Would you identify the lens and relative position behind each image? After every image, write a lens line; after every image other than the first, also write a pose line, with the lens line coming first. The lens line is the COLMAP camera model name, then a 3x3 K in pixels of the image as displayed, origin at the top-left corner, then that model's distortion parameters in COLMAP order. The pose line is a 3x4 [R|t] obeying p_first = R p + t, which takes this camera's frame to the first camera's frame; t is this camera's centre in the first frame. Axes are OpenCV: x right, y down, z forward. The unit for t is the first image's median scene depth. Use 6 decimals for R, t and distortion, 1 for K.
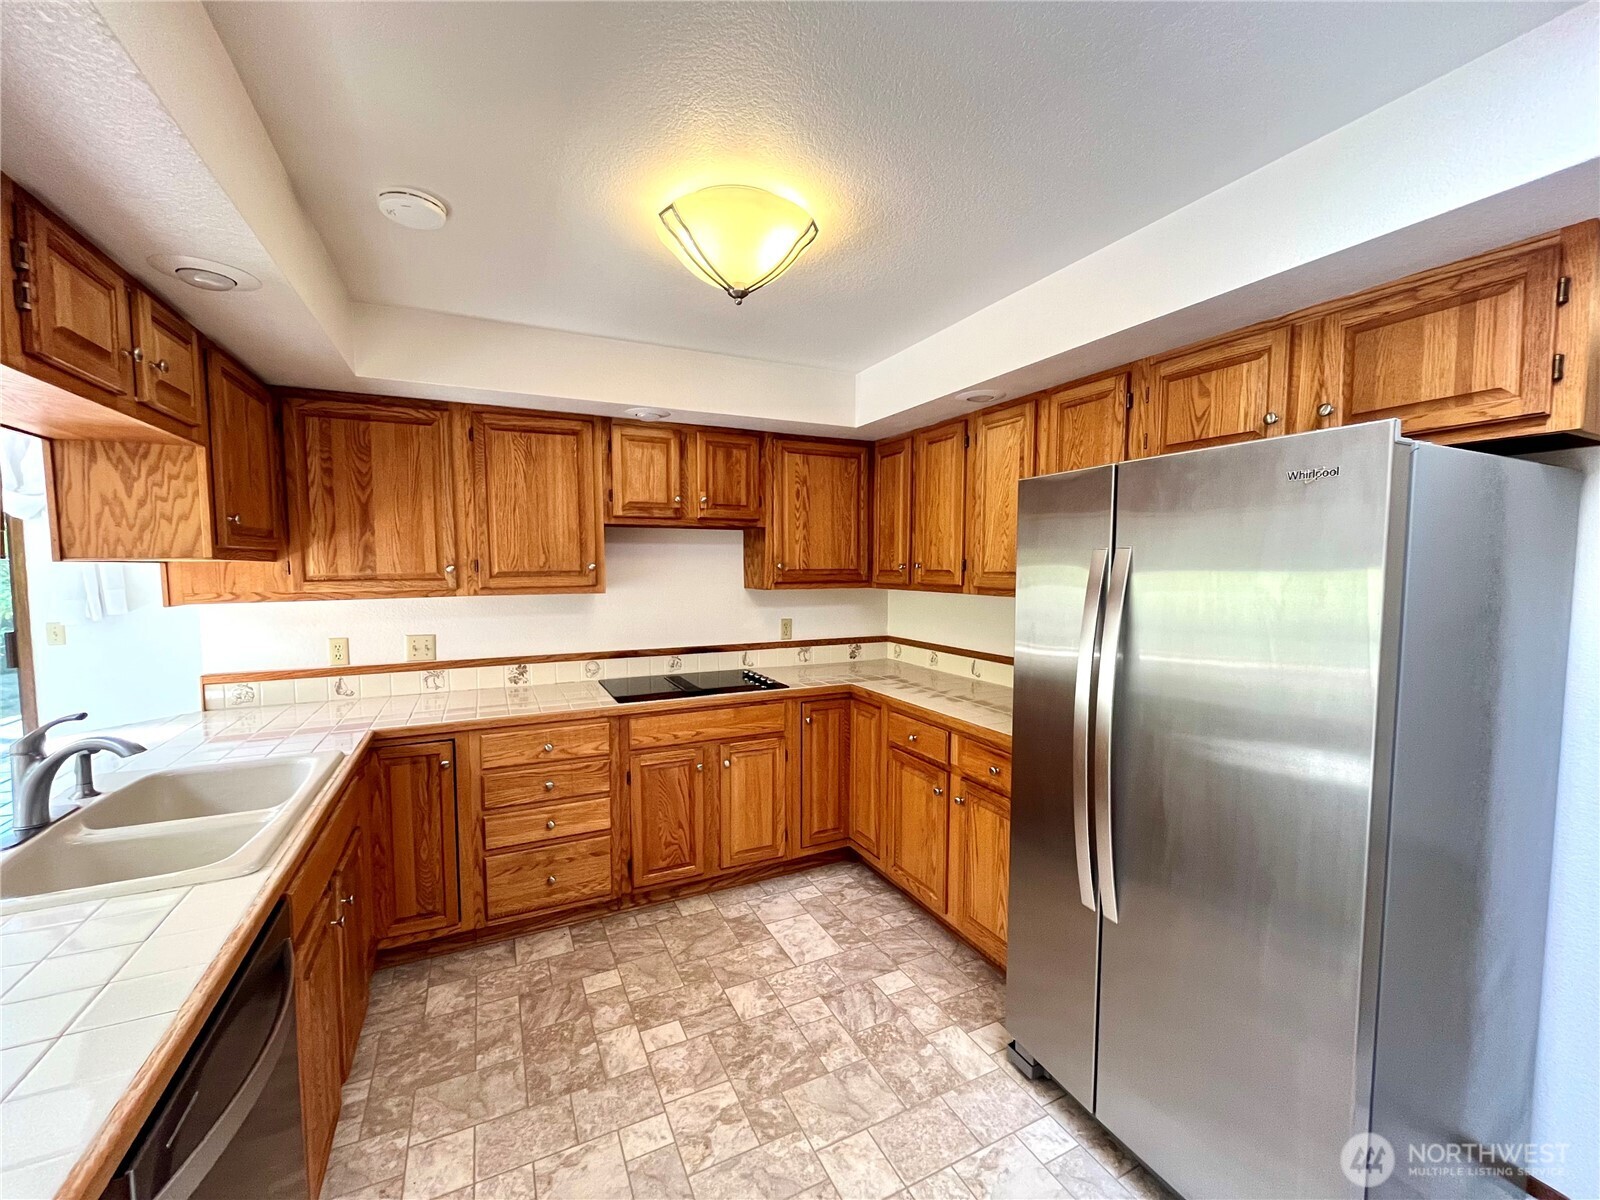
lens RADIAL K [[642.7, 0, 797.5], [0, 642.7, 607.5], [0, 0, 1]] dist [-0.002777, 0.000770]
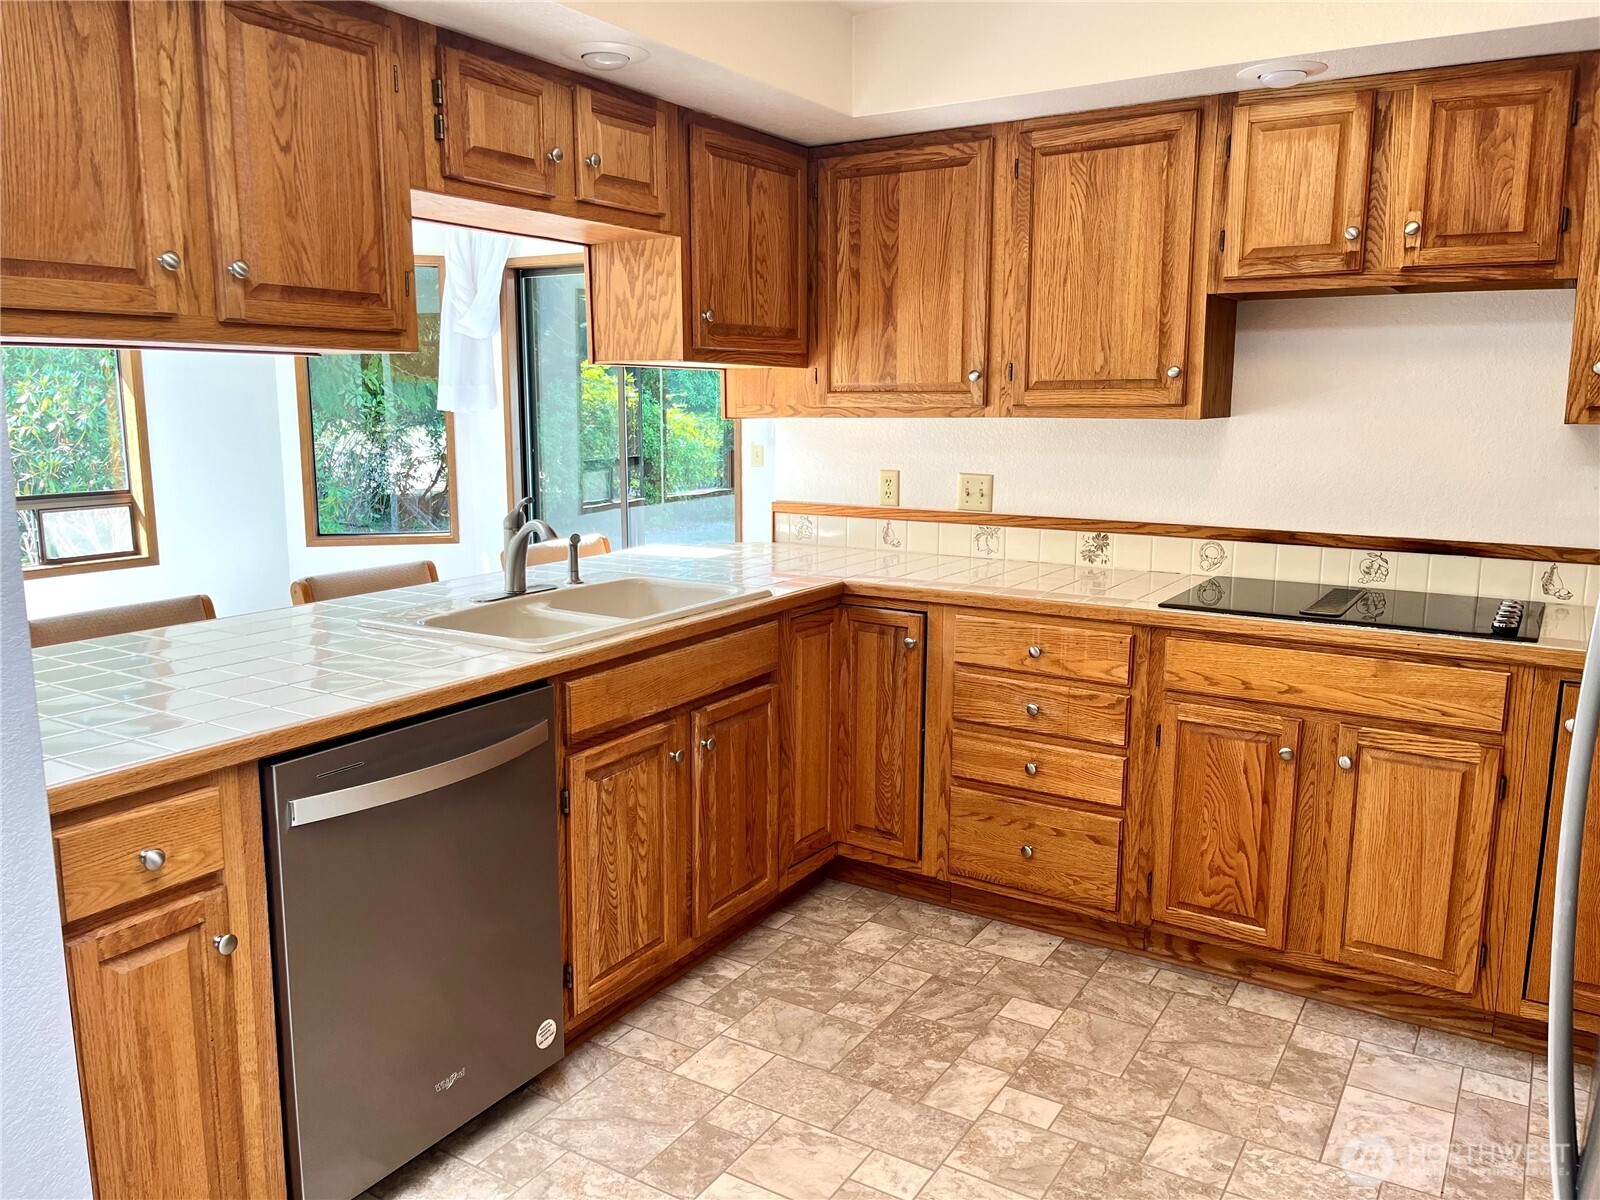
lens RADIAL K [[1201.8, 0, 805.0], [0, 1201.8, 600.2], [0, 0, 1]] dist [0.047830, -0.053399]
pose [[0.536243, 0.145995, -0.831342, 0.493300], [-0.062074, 0.989082, 0.133656, 0.017069], [0.841778, -0.020067, 0.539451, 0.143637]]
